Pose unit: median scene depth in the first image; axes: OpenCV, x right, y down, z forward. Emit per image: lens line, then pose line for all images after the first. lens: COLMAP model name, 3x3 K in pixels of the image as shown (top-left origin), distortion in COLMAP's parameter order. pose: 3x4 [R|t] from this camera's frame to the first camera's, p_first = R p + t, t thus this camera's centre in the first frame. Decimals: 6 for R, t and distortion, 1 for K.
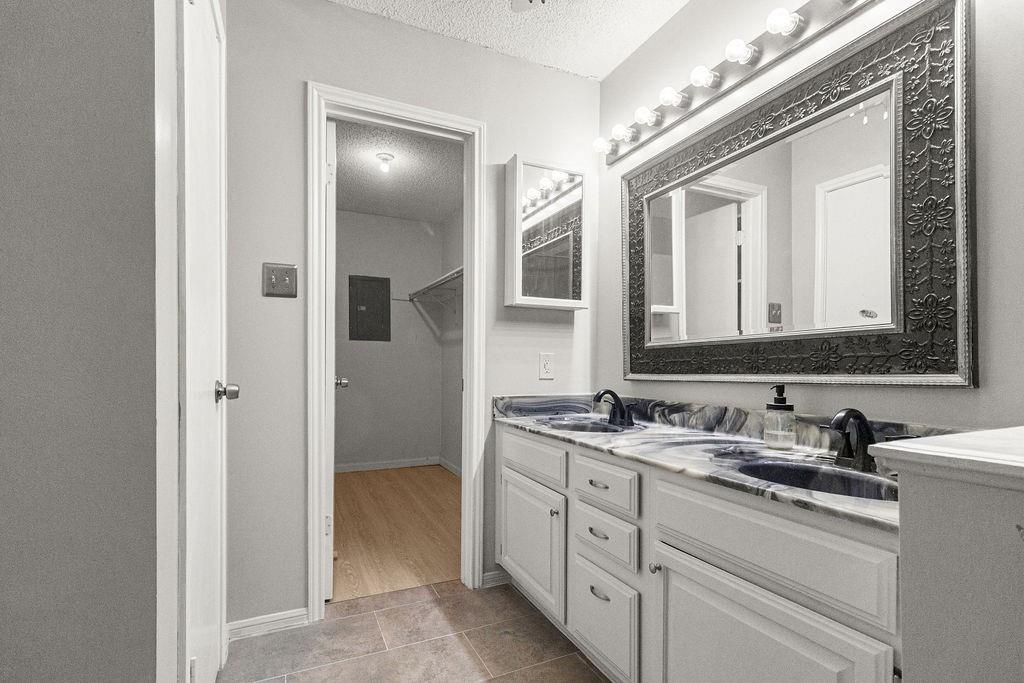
lens RADIAL K [[479.1, 0, 513.6], [0, 479.1, 353.5], [0, 0, 1]] dist [-0.002116, -0.000547]
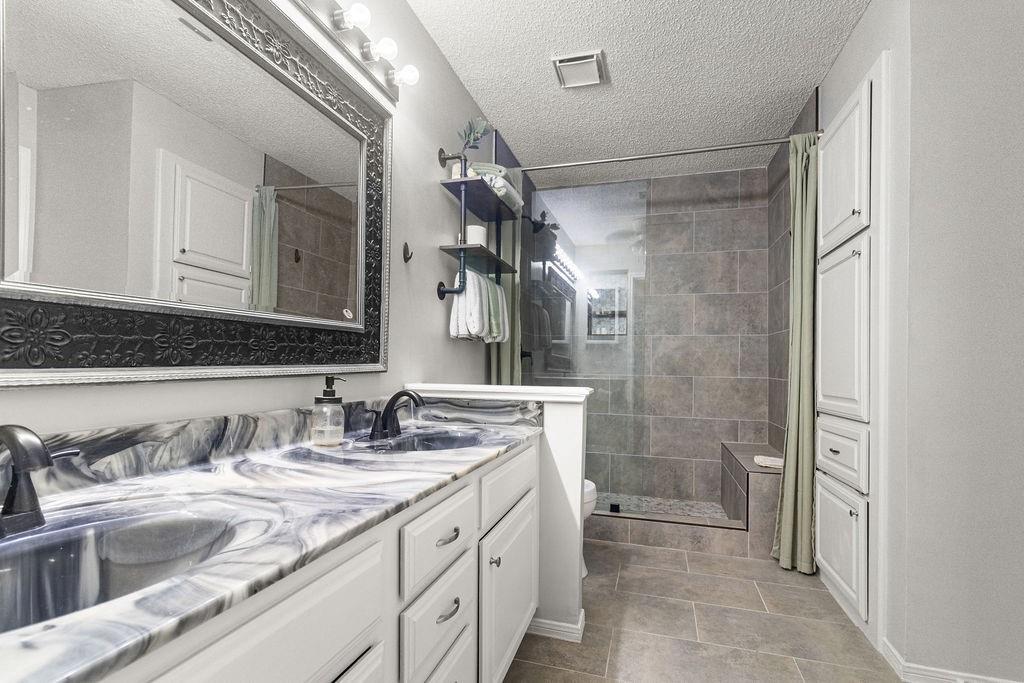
lens RADIAL K [[479.1, 0, 513.6], [0, 479.1, 353.5], [0, 0, 1]] dist [-0.002116, -0.000547]
pose [[-0.747315, 0.001748, 0.664468, -0.283309], [-0.036007, 0.998421, -0.043122, 0.041536], [-0.663494, -0.056151, -0.746072, 1.258752]]
